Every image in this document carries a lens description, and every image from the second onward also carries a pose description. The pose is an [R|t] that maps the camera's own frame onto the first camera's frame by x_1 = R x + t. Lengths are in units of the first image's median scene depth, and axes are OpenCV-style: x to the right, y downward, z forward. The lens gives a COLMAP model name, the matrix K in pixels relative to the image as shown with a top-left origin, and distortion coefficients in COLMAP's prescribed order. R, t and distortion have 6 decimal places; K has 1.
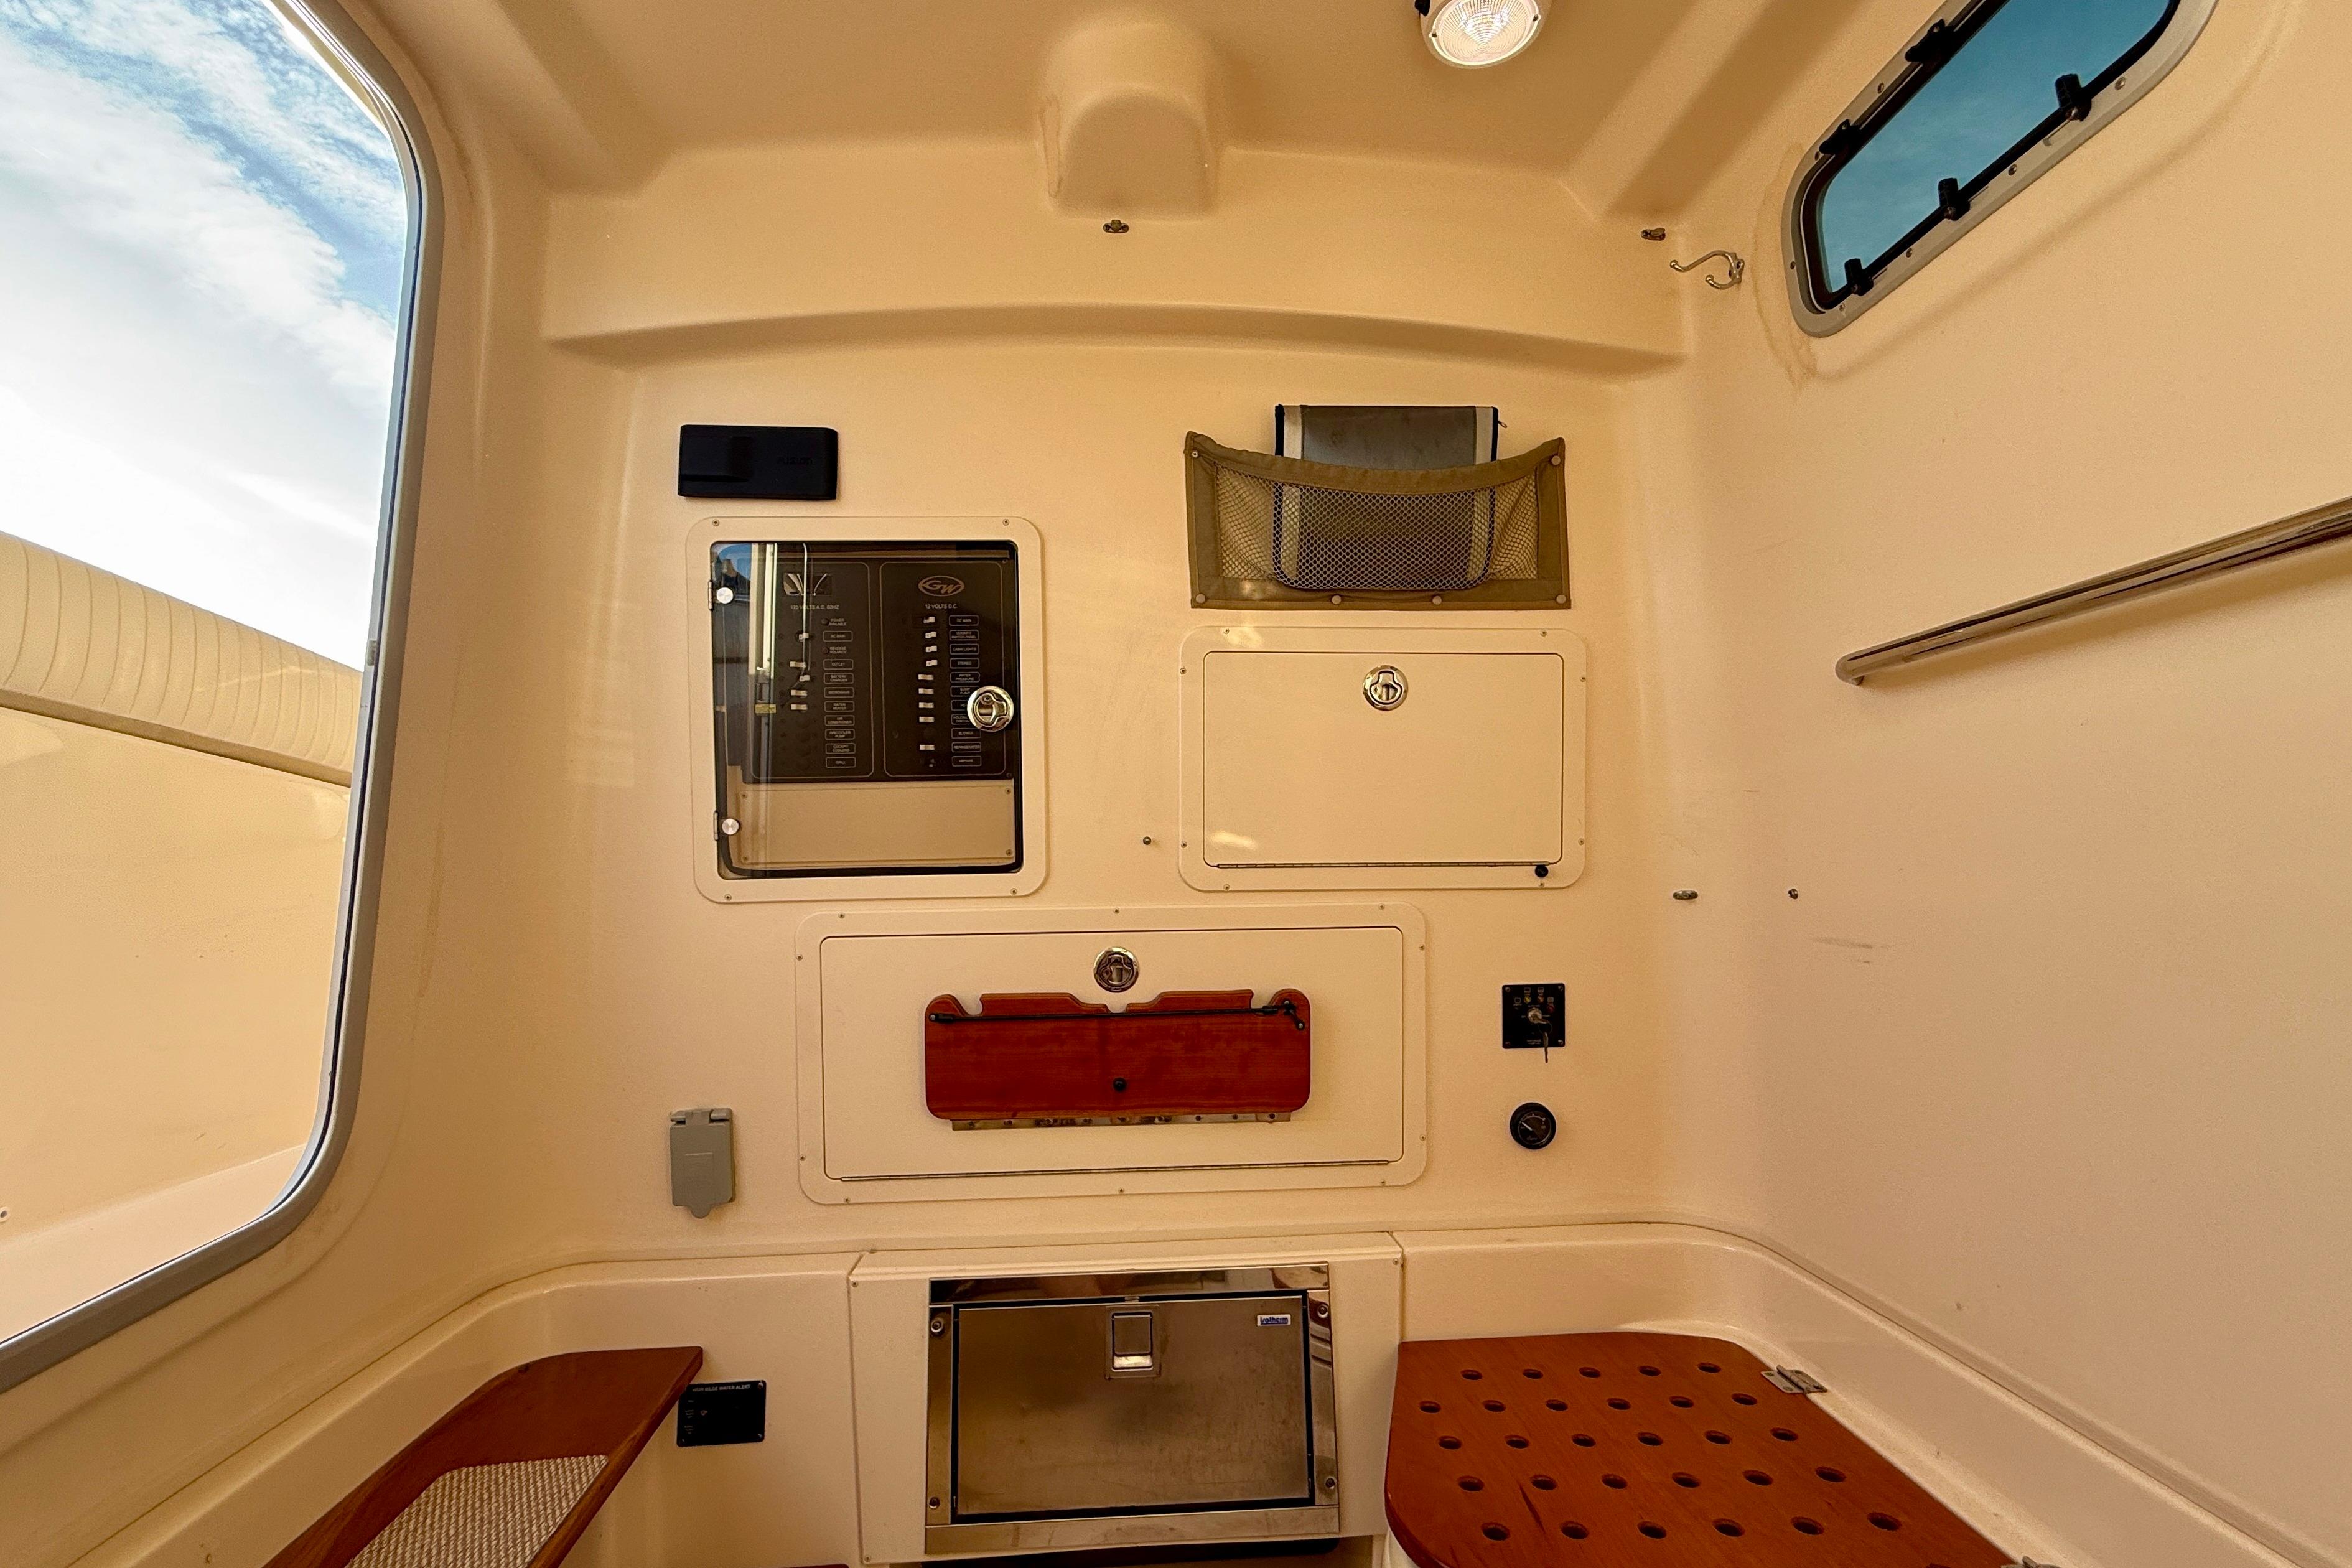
lens RADIAL K [[995.8, 0, 1179.8], [0, 995.8, 791.2], [0, 0, 1]] dist [-0.001995, -0.000237]
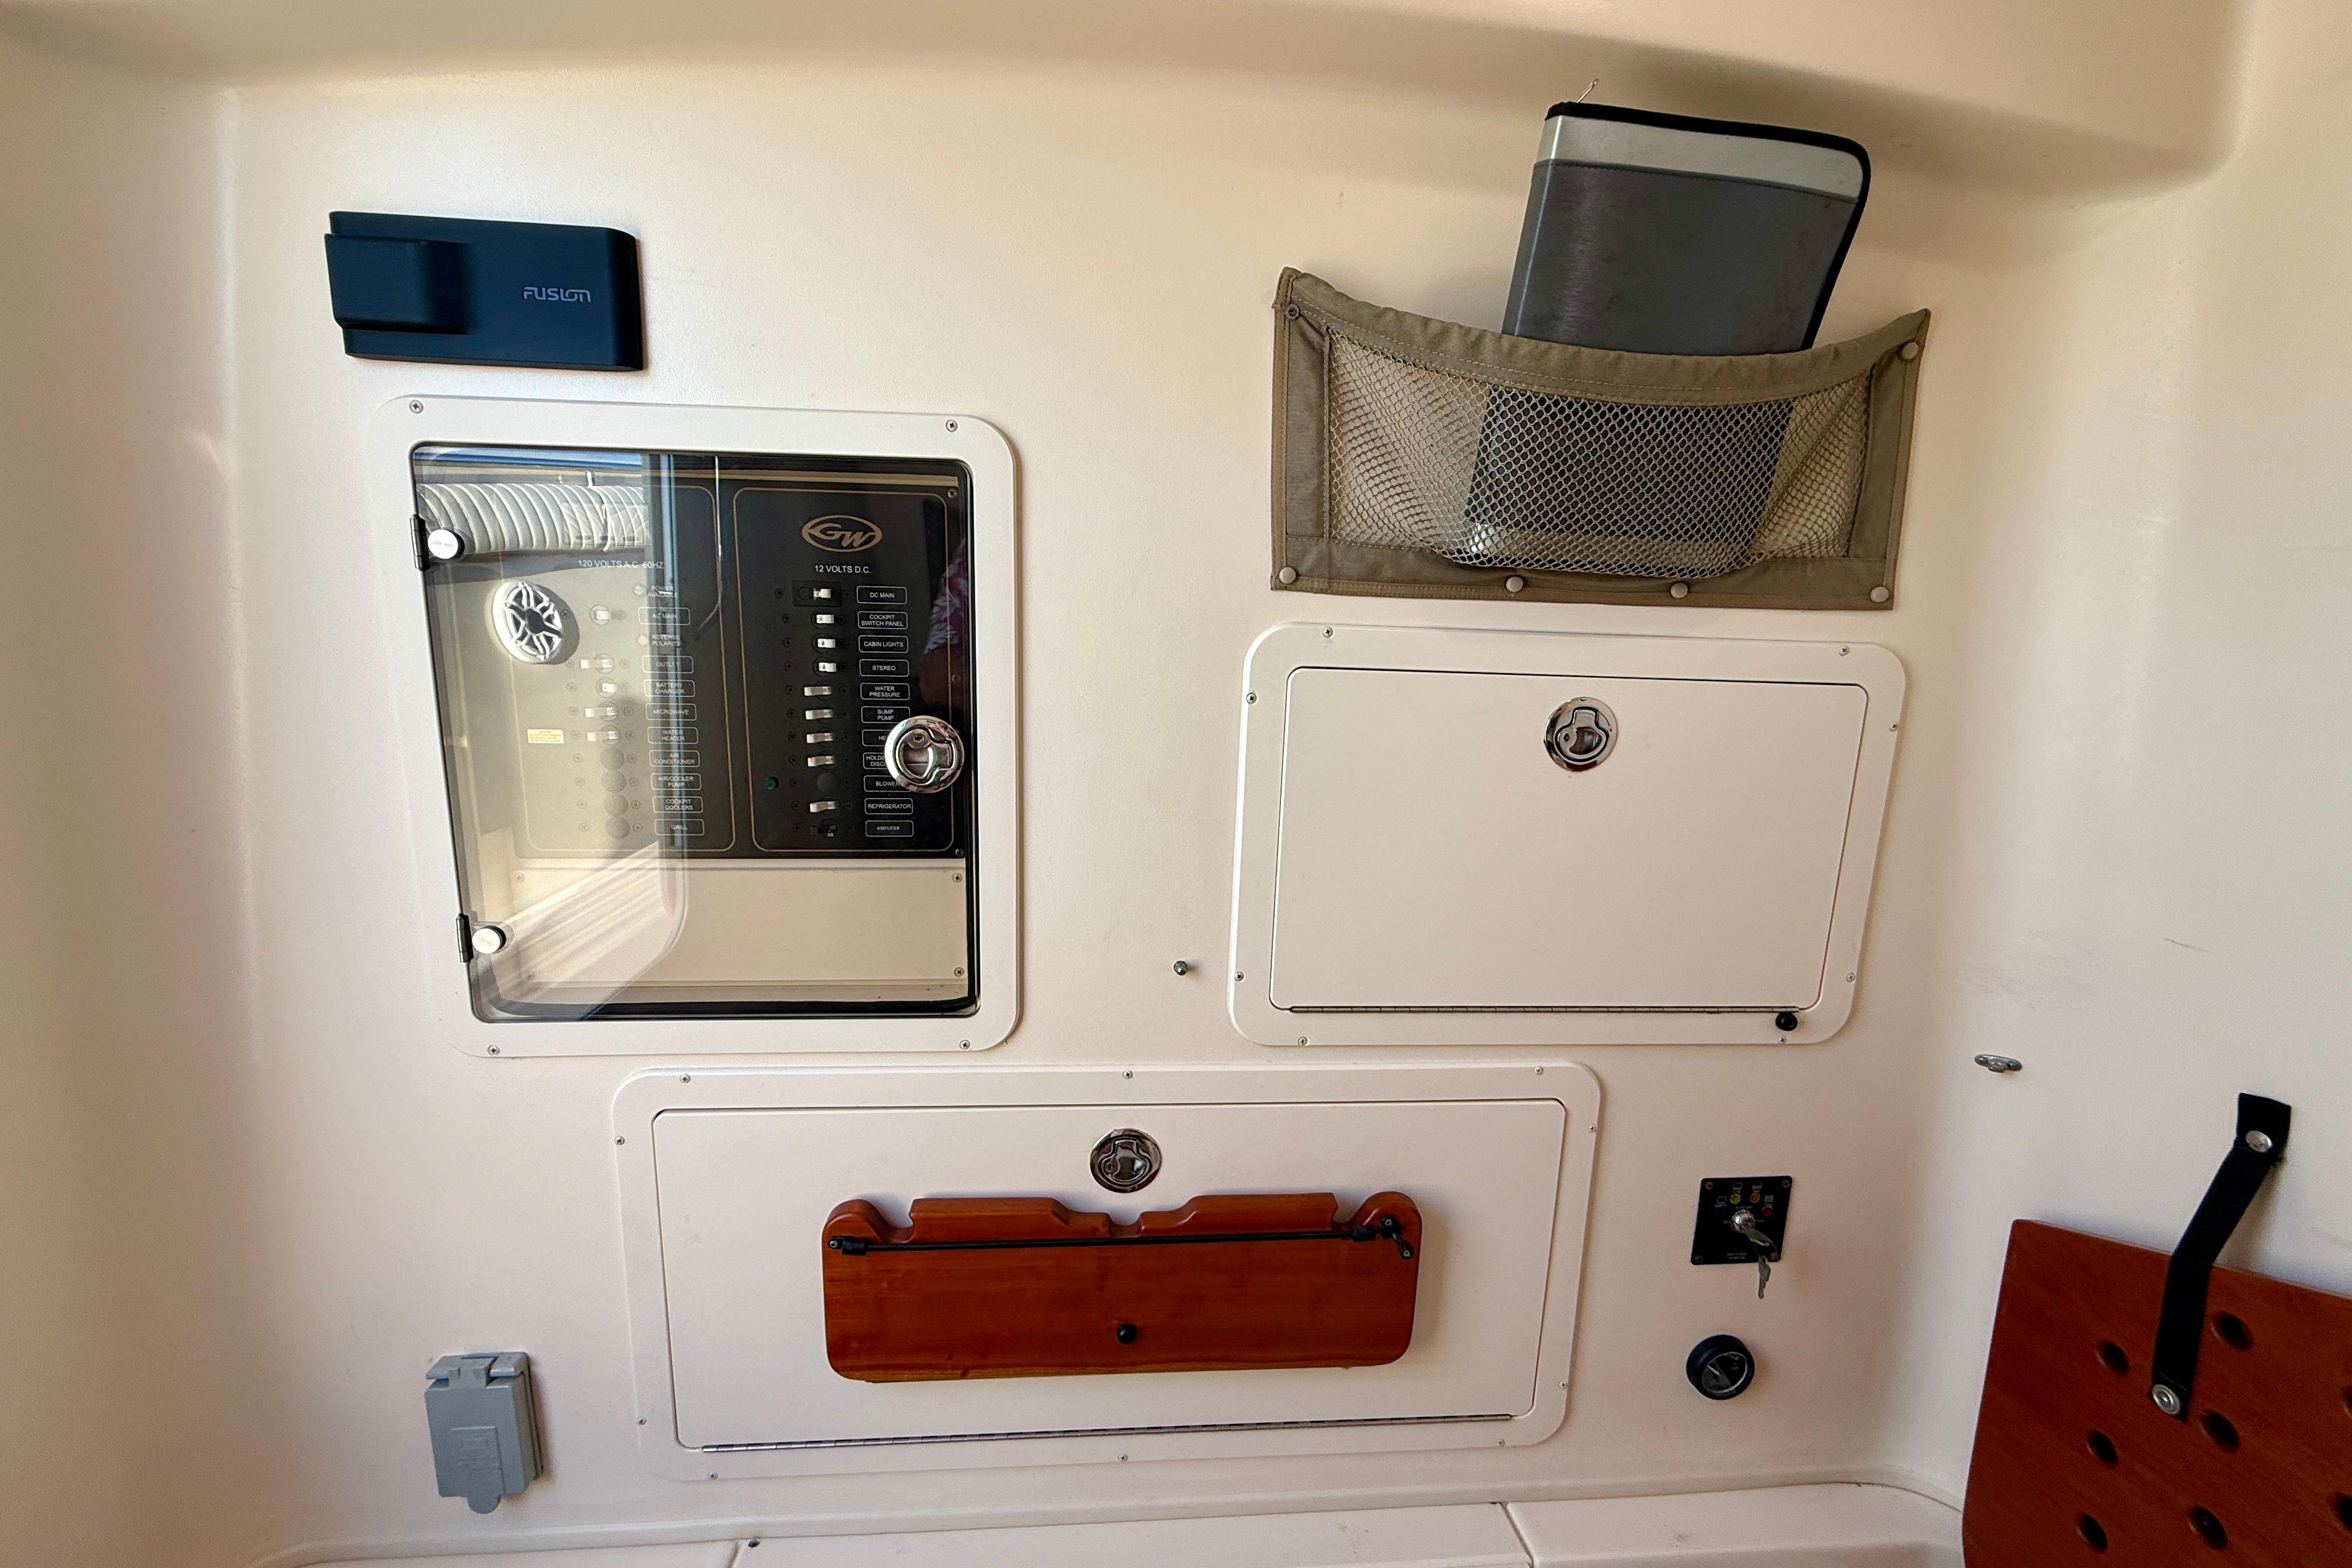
lens RADIAL K [[912.3, 0, 1171.9], [0, 912.3, 790.4], [0, 0, 1]] dist [-0.001594, 0.000023]
pose [[0.999234, 0.030311, 0.024765, -0.055648], [-0.033524, 0.989334, 0.141756, -0.141324], [-0.020204, -0.142477, 0.989592, 0.451567]]
